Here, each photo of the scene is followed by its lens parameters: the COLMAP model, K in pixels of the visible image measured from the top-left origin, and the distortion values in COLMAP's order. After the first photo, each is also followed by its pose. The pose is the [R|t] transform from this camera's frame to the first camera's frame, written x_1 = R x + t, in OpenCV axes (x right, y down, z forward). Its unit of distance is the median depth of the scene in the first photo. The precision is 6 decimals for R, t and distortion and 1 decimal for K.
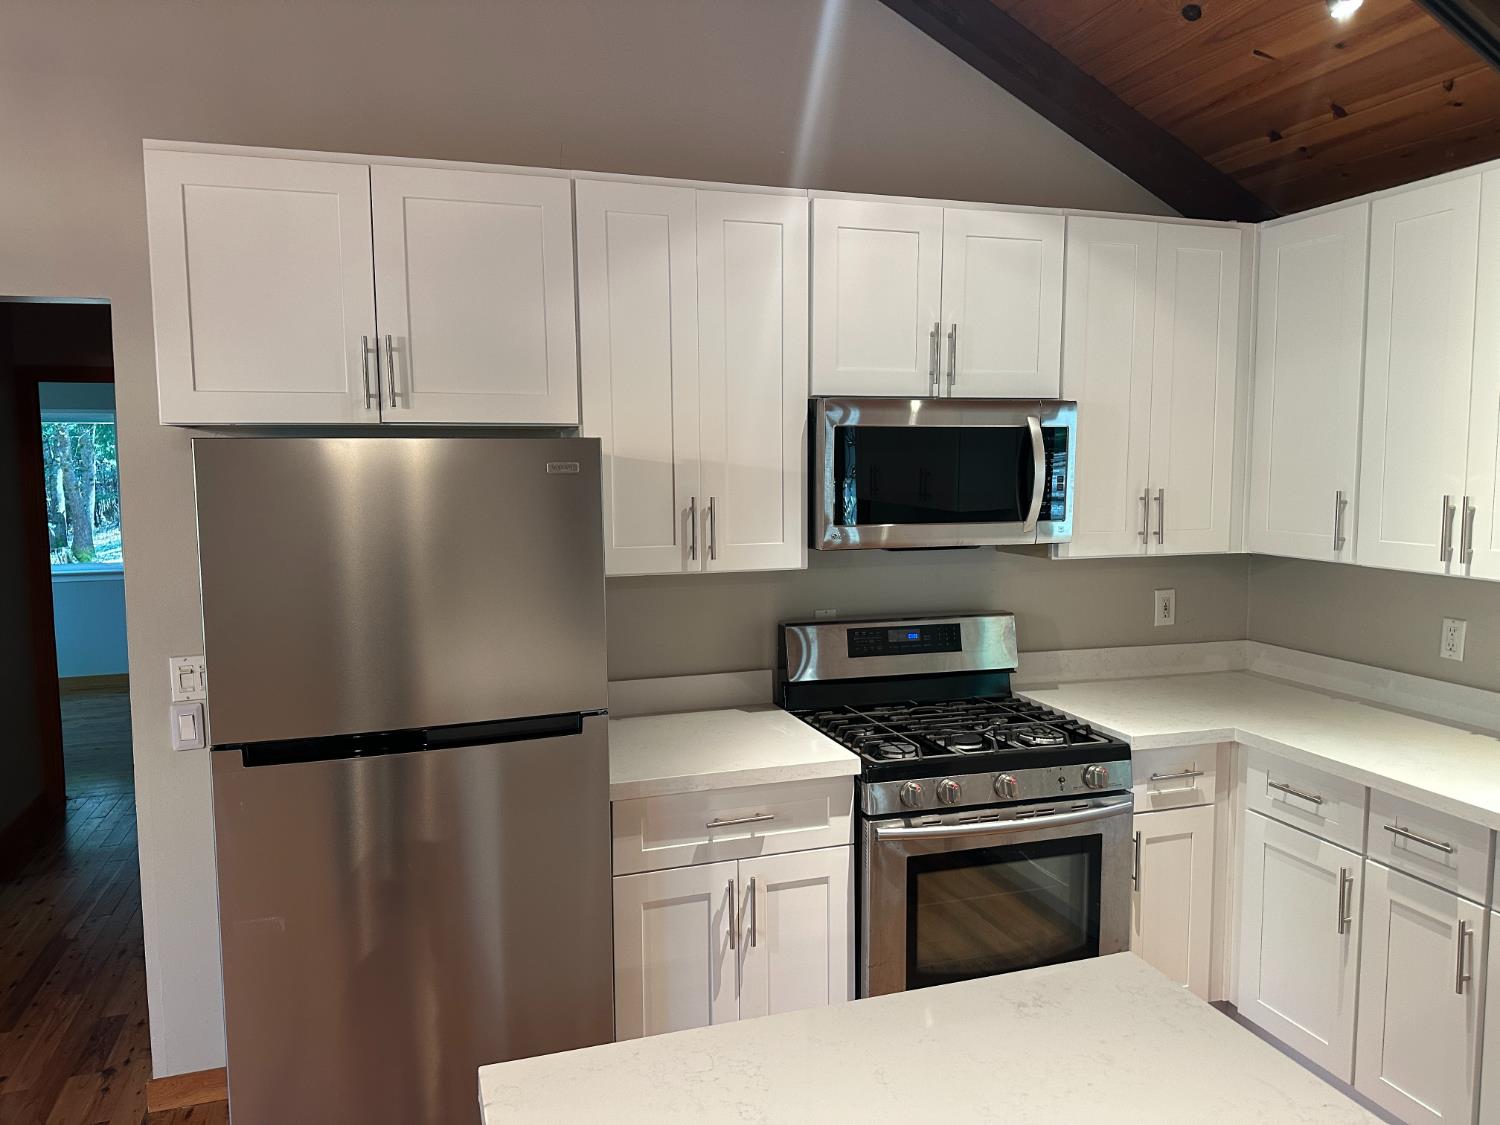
lens RADIAL K [[1050.3, 0, 756.7], [0, 1050.3, 557.1], [0, 0, 1]] dist [0.147466, -0.213475]
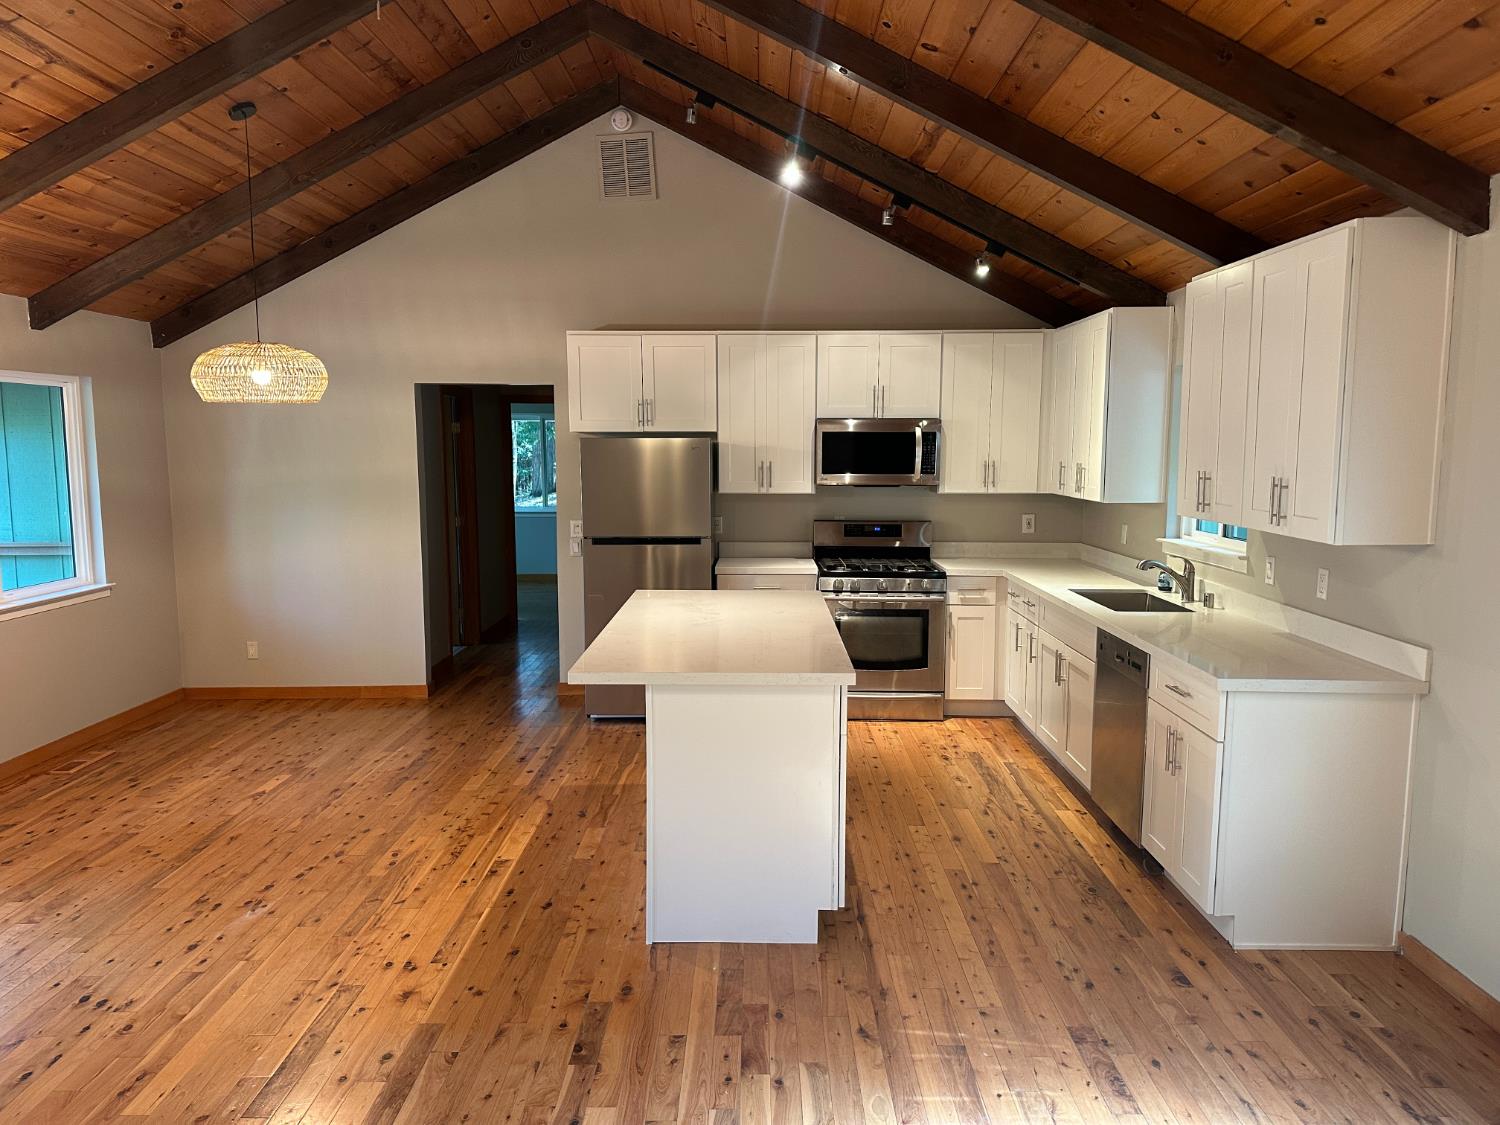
lens RADIAL K [[1051.5, 0, 777.6], [0, 1051.5, 565.3], [0, 0, 1]] dist [0.026360, -0.031301]
pose [[0.949809, 0.035477, -0.310813, 0.676176], [-0.030031, 0.999300, 0.022294, 0.115989], [0.311386, -0.011841, 0.950210, -1.181308]]
